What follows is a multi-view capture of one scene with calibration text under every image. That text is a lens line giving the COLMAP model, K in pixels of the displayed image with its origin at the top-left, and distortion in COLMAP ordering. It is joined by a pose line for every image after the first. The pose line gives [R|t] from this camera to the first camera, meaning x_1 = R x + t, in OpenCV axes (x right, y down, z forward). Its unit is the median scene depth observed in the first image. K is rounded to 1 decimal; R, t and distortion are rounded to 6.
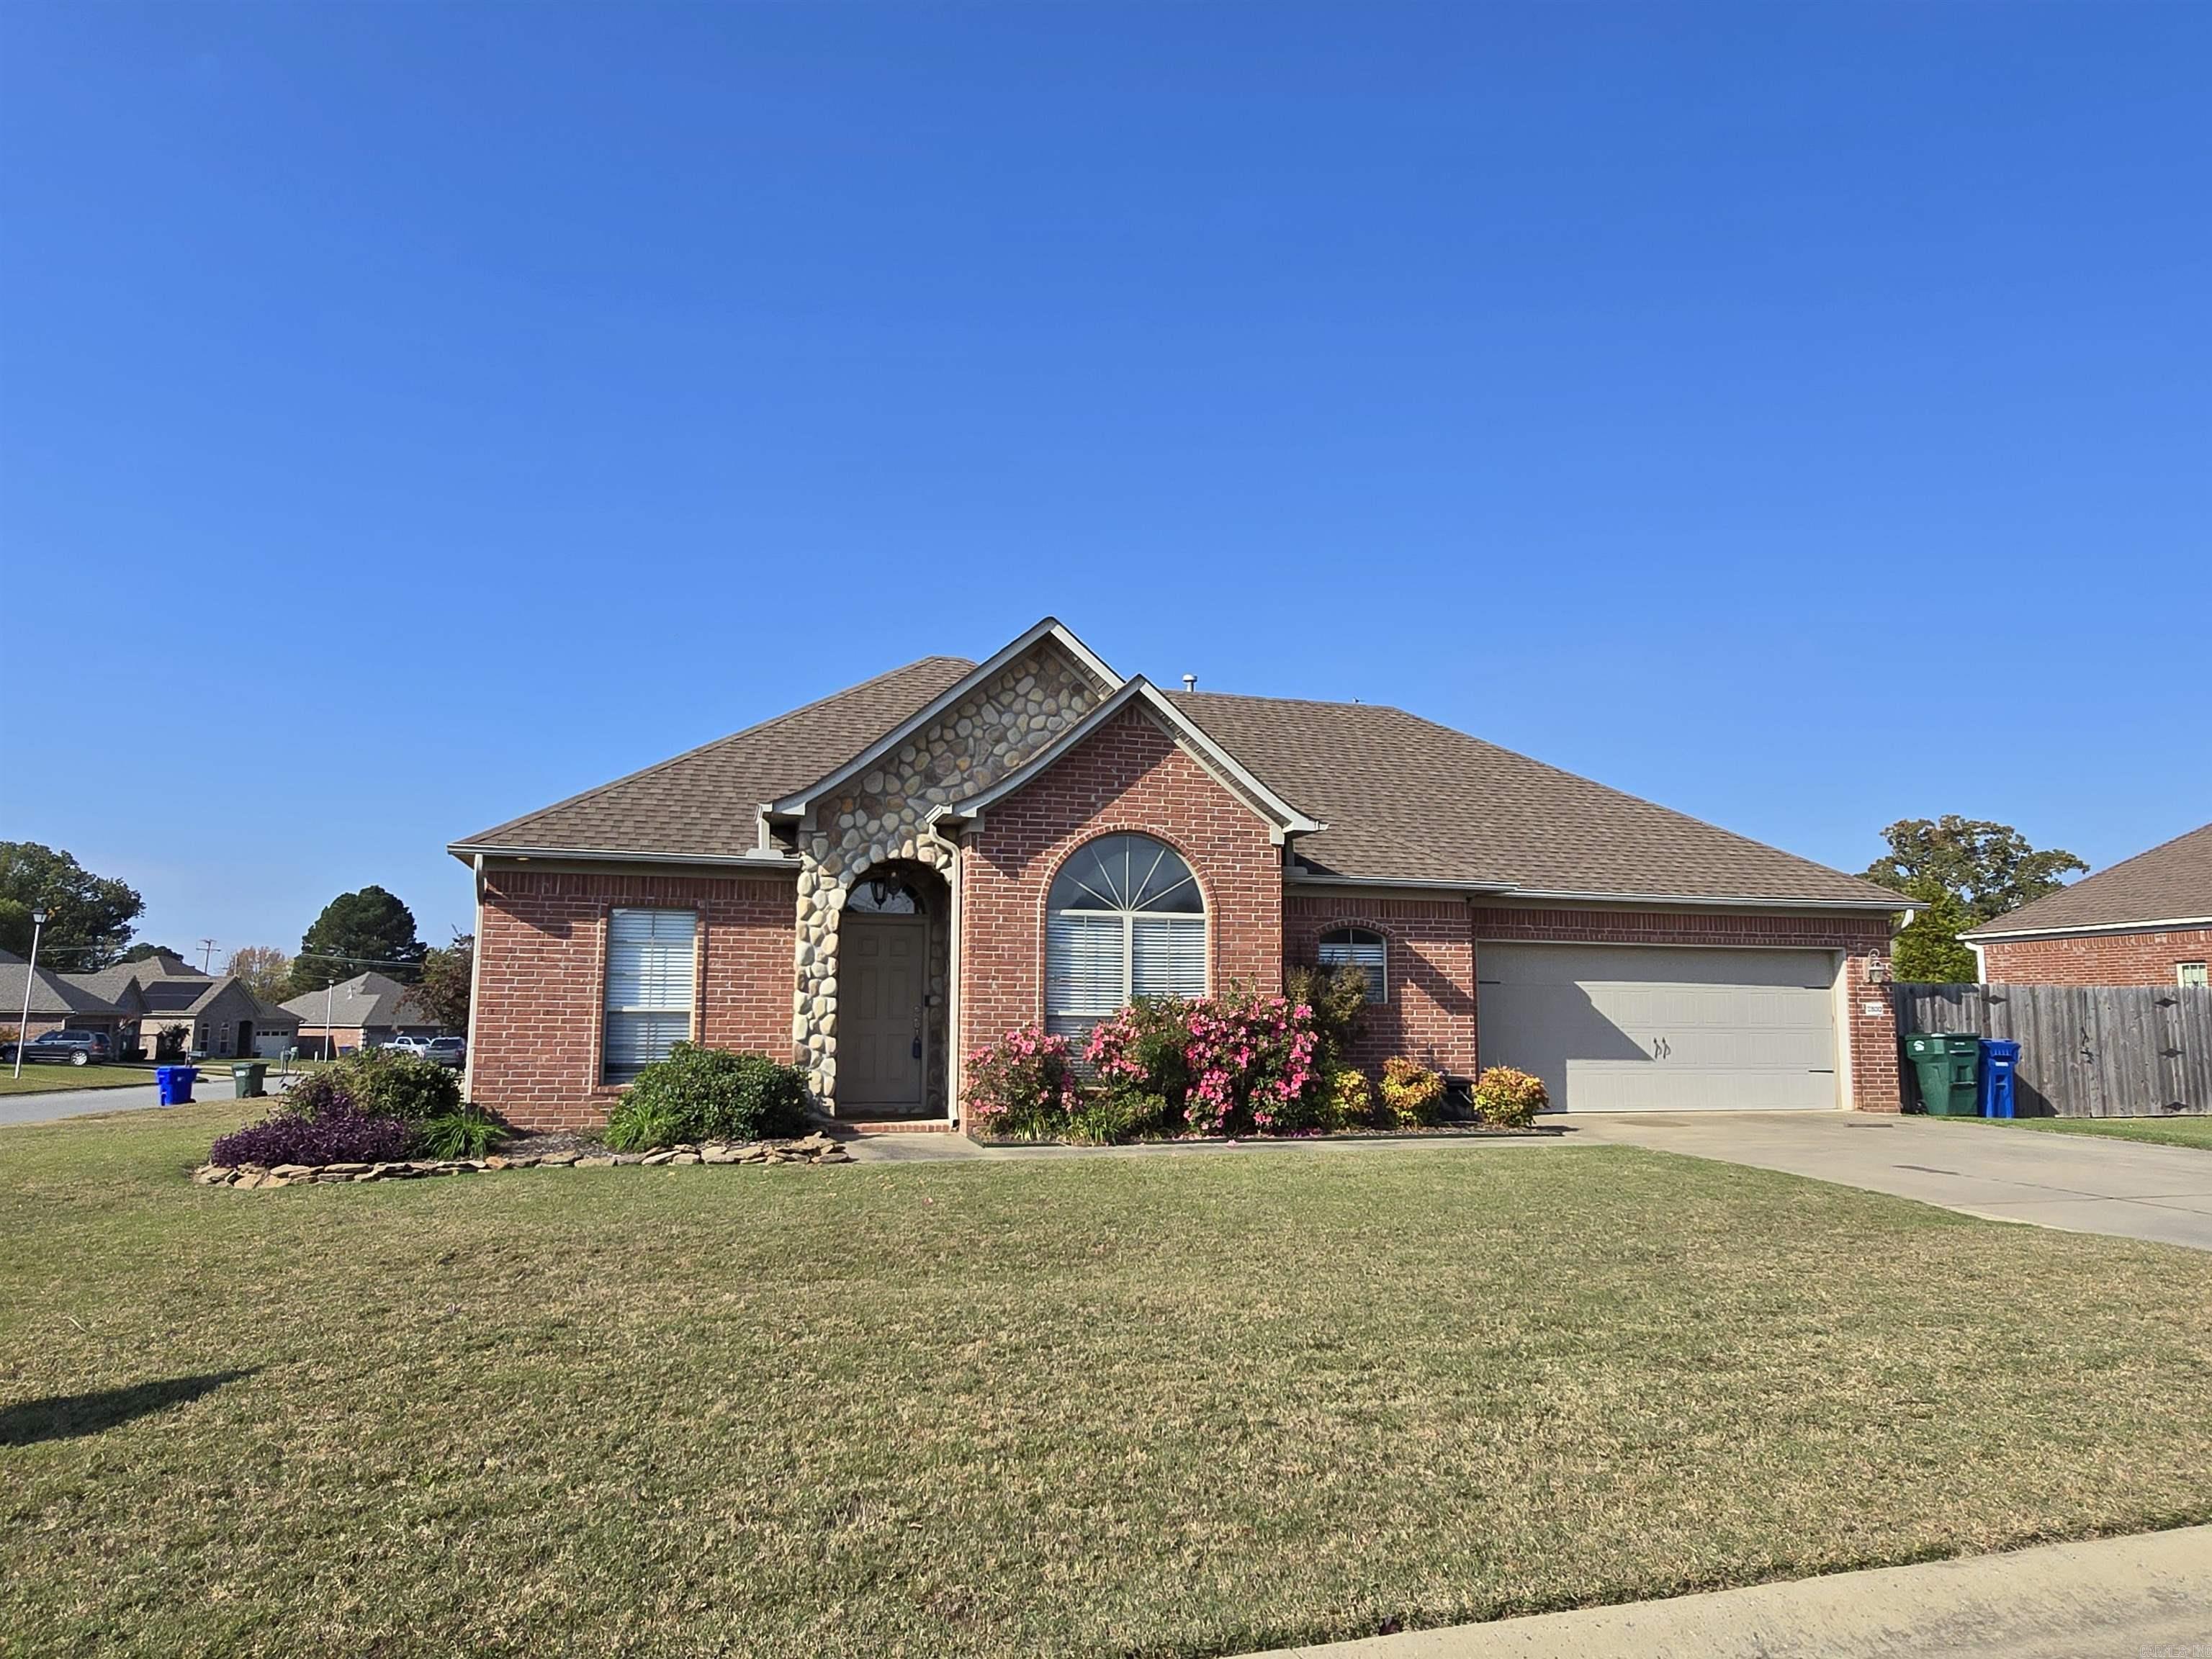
lens RADIAL K [[1499.1, 0, 1102.0], [0, 1499.1, 832.1], [0, 0, 1]] dist [-0.010292, 0.003503]
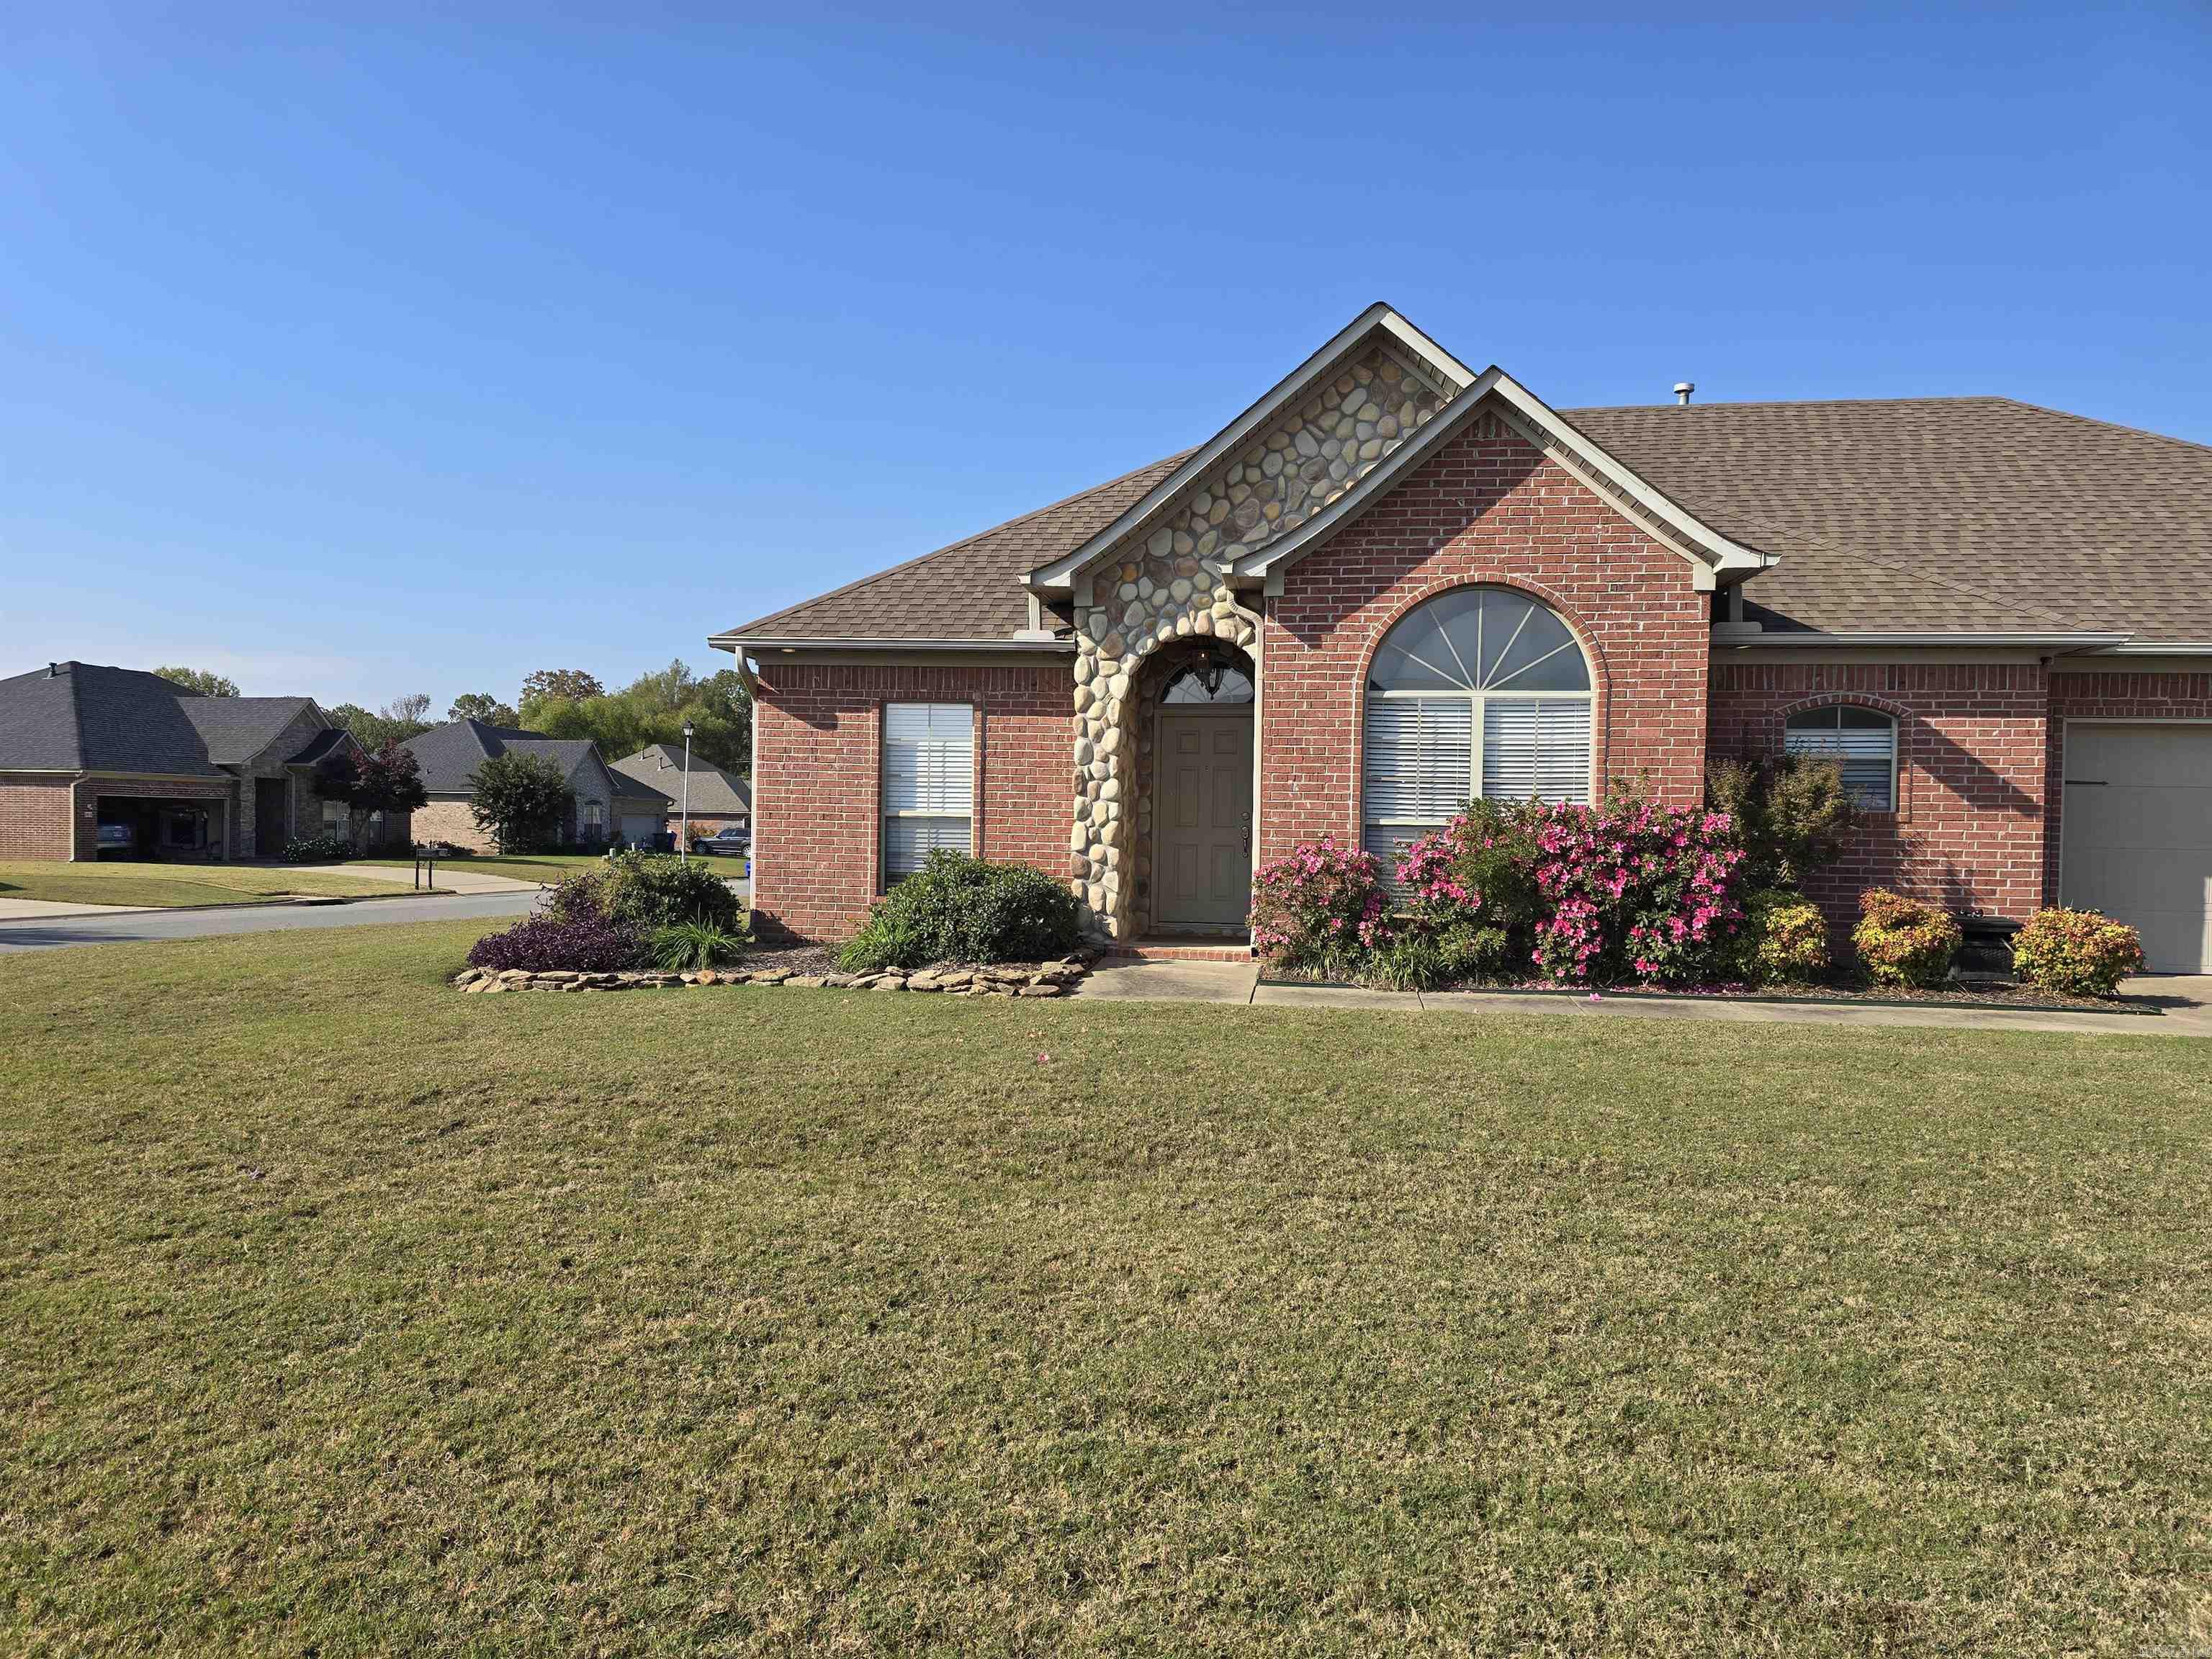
lens RADIAL K [[1484.7, 0, 1057.6], [0, 1484.7, 866.2], [0, 0, 1]] dist [0.064848, -0.065751]
pose [[0.907683, 0.021768, -0.419091, 0.151045], [0.042249, 0.988840, 0.142866, 0.024832], [0.417523, -0.147383, 0.896634, 0.224947]]
